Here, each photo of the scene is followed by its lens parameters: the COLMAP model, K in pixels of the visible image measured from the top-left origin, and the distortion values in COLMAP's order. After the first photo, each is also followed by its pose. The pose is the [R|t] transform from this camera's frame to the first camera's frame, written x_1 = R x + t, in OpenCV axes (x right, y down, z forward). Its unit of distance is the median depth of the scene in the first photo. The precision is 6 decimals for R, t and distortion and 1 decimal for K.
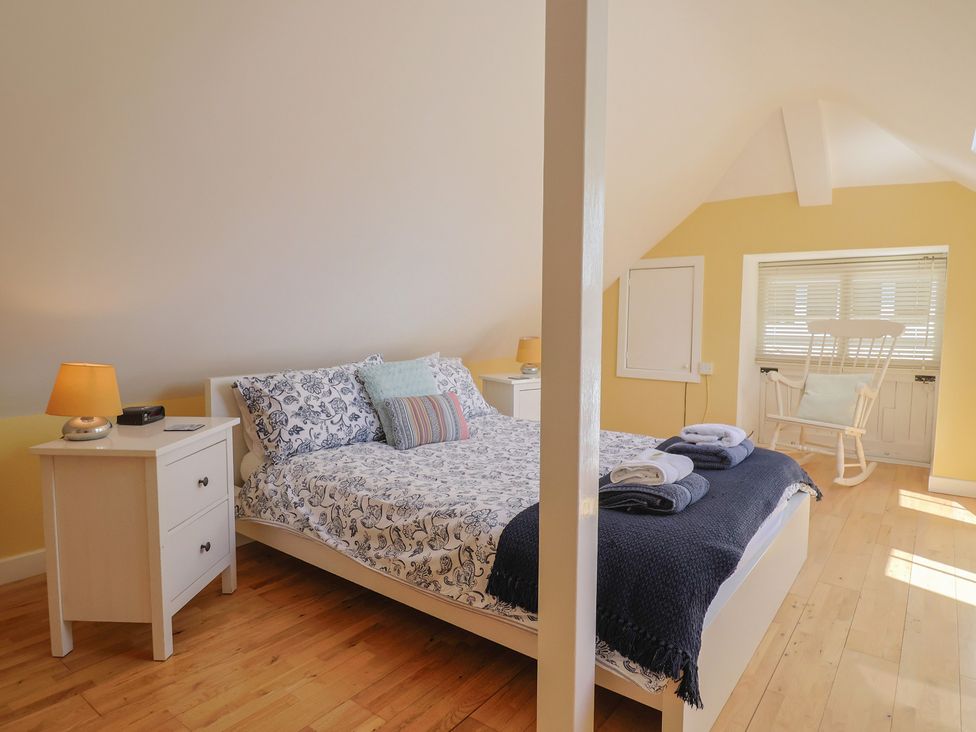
lens RADIAL K [[604.6, 0, 488.0], [0, 604.6, 366.0], [0, 0, 1]] dist [0.004077, -0.011852]
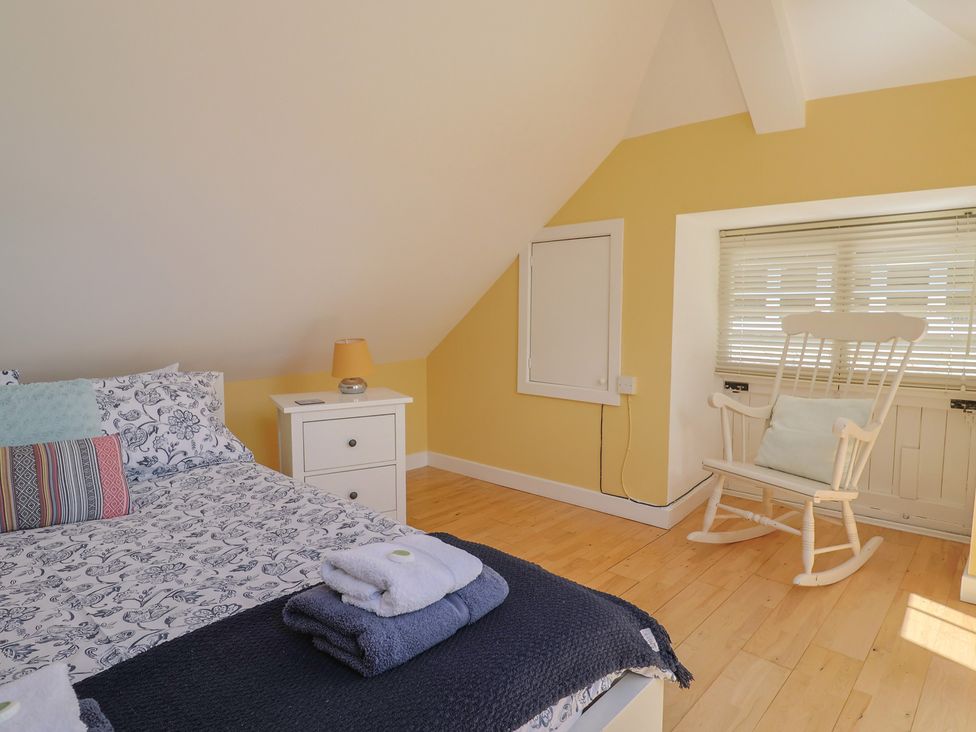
lens RADIAL K [[604.6, 0, 488.0], [0, 604.6, 366.0], [0, 0, 1]] dist [0.004077, -0.011852]
pose [[0.996319, 0.004428, -0.085606, 0.285371], [-0.003673, 0.999953, 0.008973, -0.024985], [0.085642, -0.008625, 0.996289, 0.335174]]
